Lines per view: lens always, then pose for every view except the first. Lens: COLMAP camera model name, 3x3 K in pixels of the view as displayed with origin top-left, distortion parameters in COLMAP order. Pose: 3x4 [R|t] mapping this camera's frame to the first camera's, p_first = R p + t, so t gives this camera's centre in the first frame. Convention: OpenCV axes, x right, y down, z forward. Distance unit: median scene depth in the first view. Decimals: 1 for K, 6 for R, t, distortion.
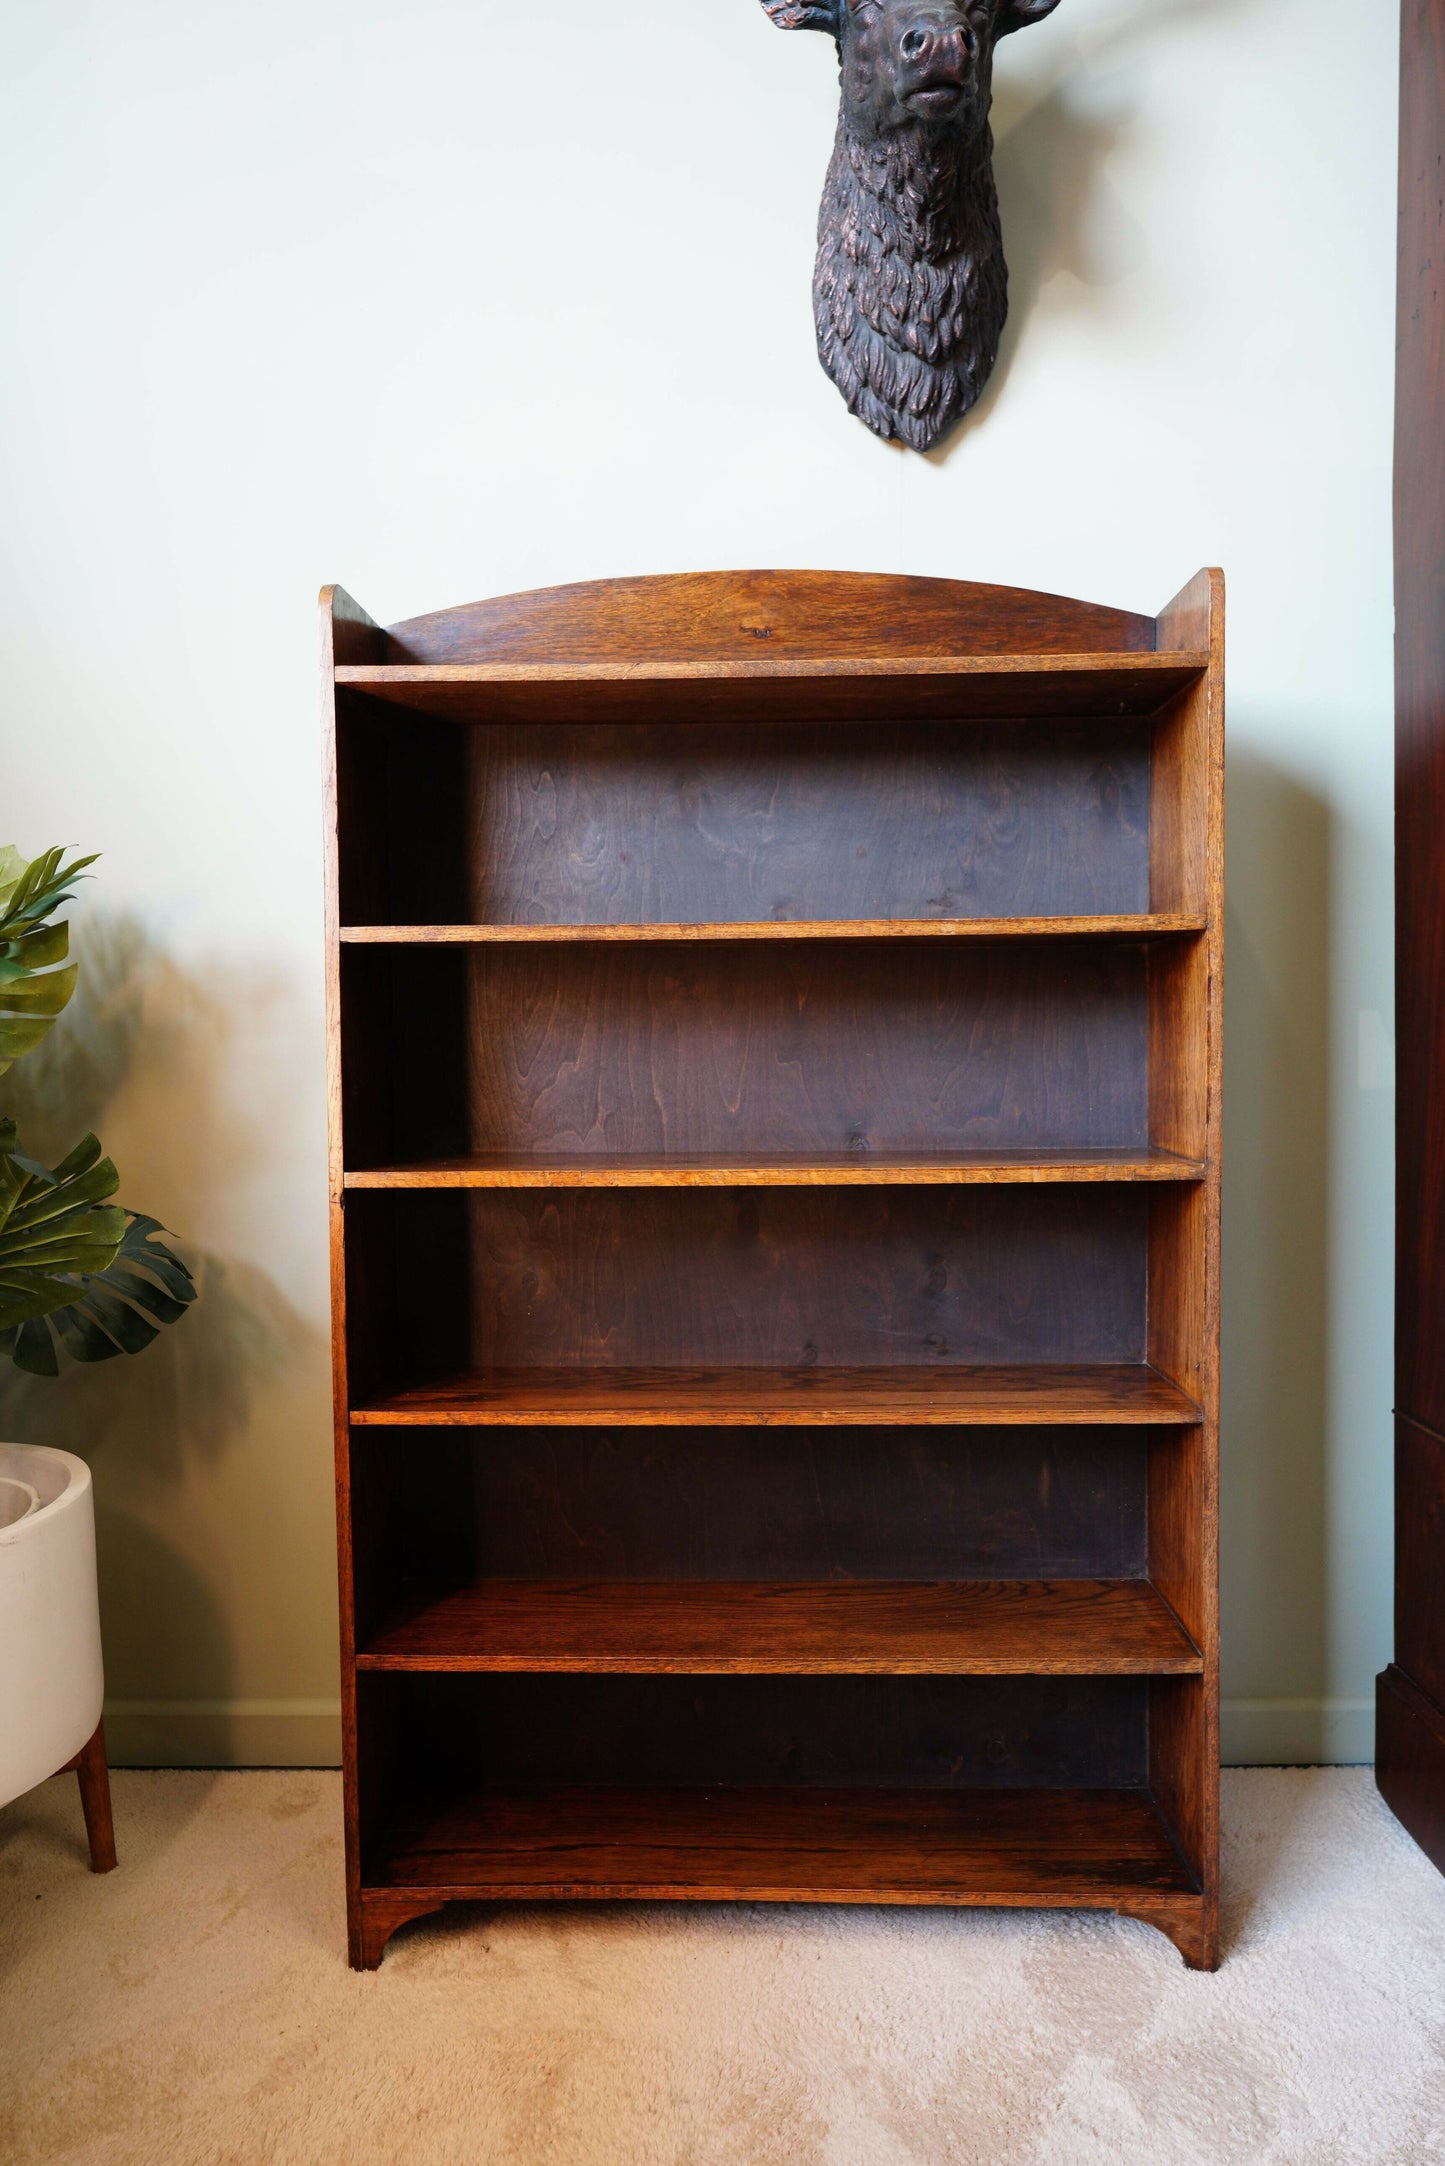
lens RADIAL K [[1409.6, 0, 723.1], [0, 1409.6, 1094.3], [0, 0, 1]] dist [0.001062, 0.000200]
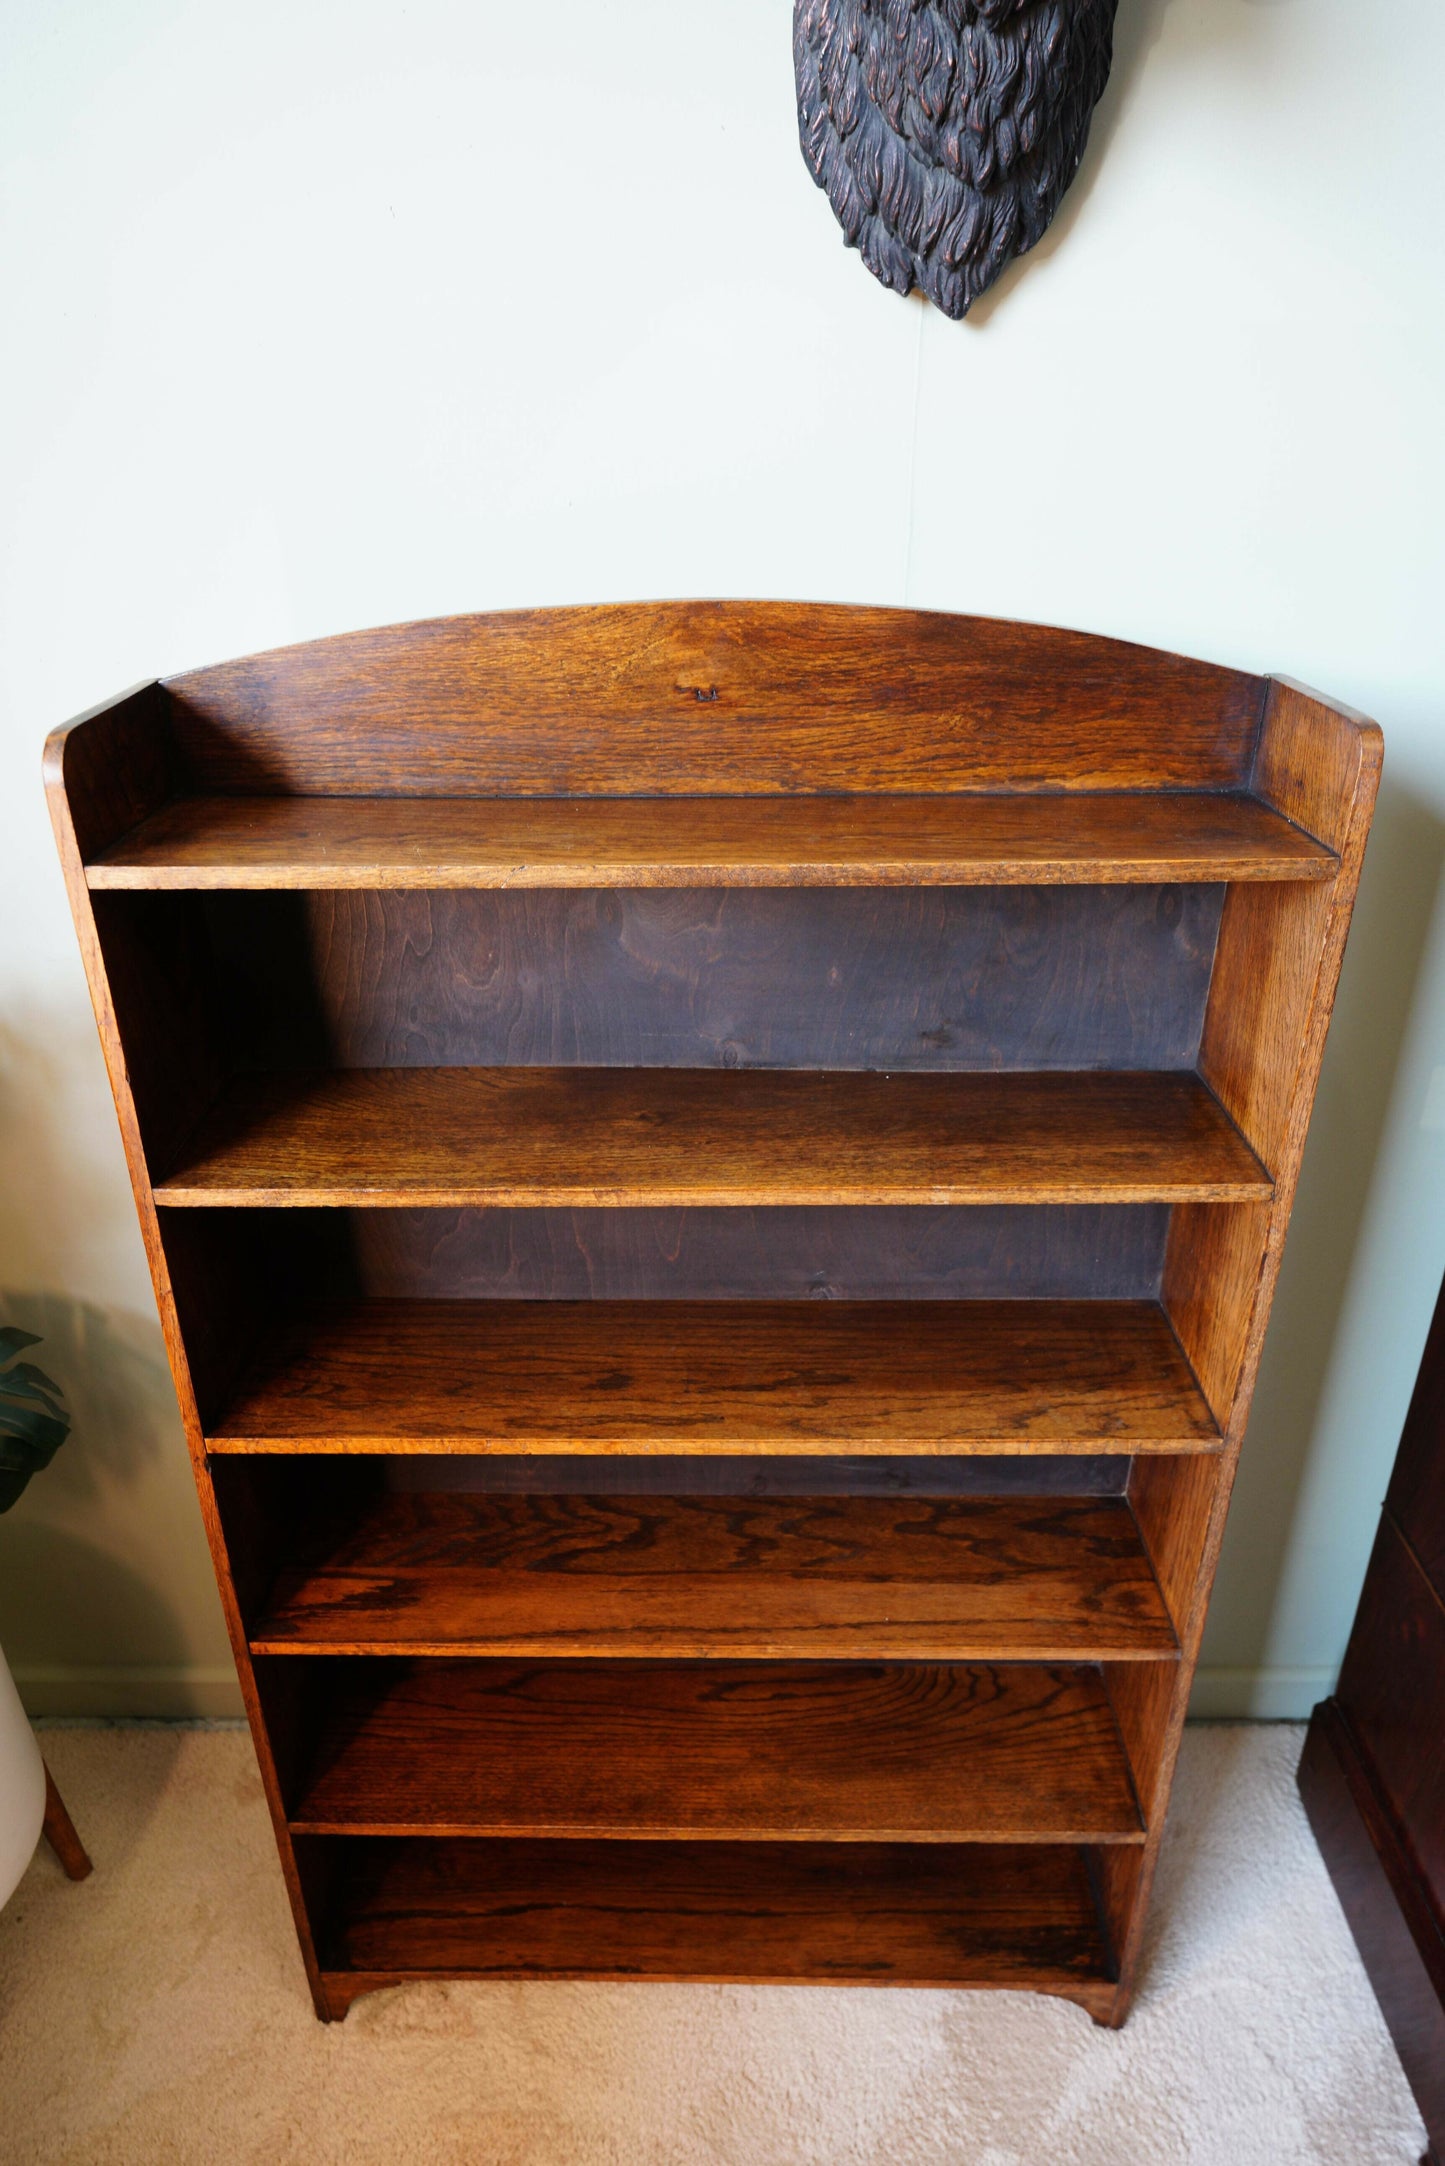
lens RADIAL K [[1409.6, 0, 718.0], [0, 1409.6, 1093.0], [0, 0, 1]] dist [0.001062, 0.000200]
pose [[0.999897, -0.000967, 0.014295, 0.023029], [-0.004917, 0.913942, 0.405815, -0.424310], [-0.013457, -0.405844, 0.913843, 0.277155]]
